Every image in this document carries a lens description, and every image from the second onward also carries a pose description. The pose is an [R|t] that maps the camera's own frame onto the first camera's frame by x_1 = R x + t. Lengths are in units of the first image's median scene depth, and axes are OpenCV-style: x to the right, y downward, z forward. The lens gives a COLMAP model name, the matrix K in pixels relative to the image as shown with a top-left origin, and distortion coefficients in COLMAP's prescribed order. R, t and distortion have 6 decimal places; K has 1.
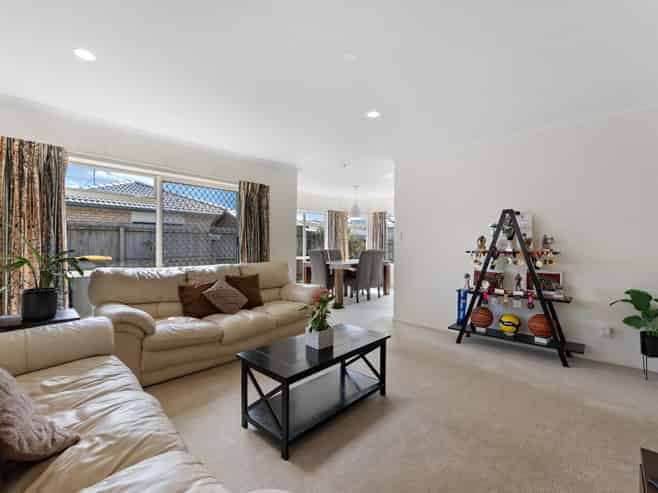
lens RADIAL K [[292.2, 0, 328.7], [0, 292.2, 247.5], [0, 0, 1]] dist [0.000708, 0.000118]
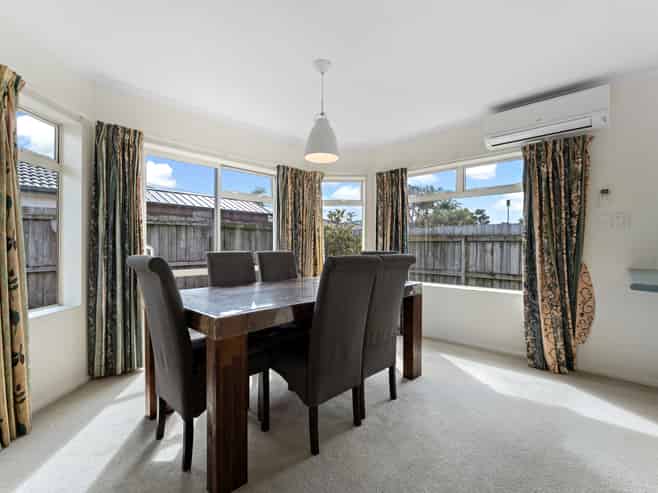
lens RADIAL K [[295.3, 0, 328.8], [0, 295.3, 248.2], [0, 0, 1]] dist [0.000016, -0.000004]
pose [[0.999765, -0.002684, -0.021505, 0.087274], [0.002627, 0.999993, -0.002667, 0.002489], [0.021512, 0.002610, 0.999765, 0.536906]]
